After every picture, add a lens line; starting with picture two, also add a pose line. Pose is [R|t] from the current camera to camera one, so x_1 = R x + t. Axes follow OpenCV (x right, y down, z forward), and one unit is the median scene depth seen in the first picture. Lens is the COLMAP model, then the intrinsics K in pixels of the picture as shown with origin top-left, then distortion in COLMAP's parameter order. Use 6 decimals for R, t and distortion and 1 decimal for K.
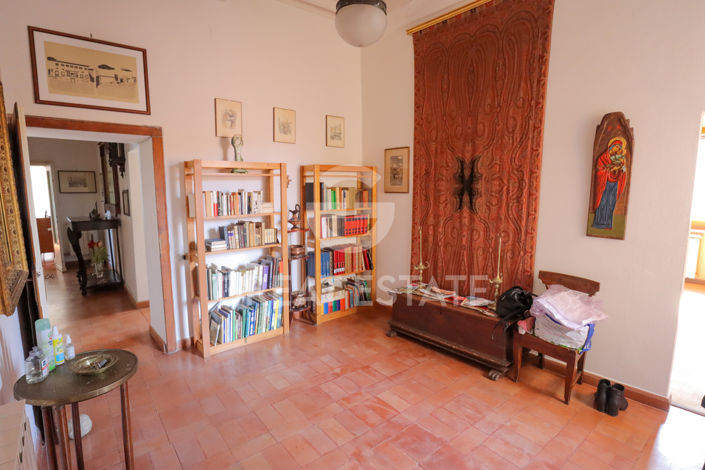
lens RADIAL K [[360.7, 0, 353.5], [0, 360.7, 233.5], [0, 0, 1]] dist [-0.028799, 0.001879]
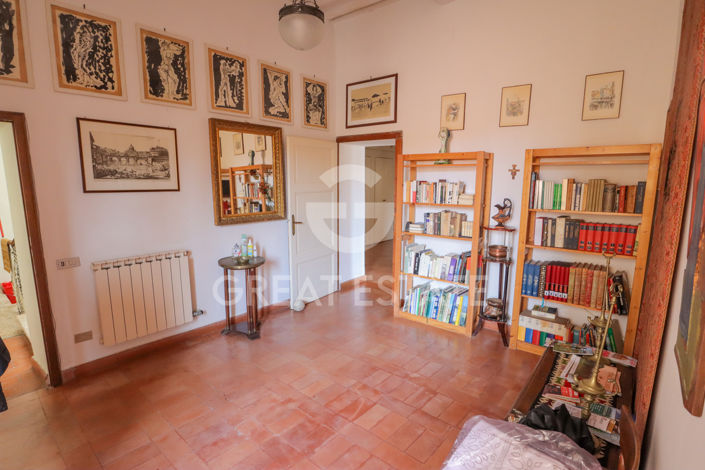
lens RADIAL K [[360.7, 0, 354.0], [0, 360.7, 235.1], [0, 0, 1]] dist [-0.028799, 0.001879]
pose [[0.182384, 0.152648, -0.971306, 0.700014], [-0.132083, 0.982724, 0.129641, -0.067419], [0.974315, 0.104649, 0.199395, 0.566741]]
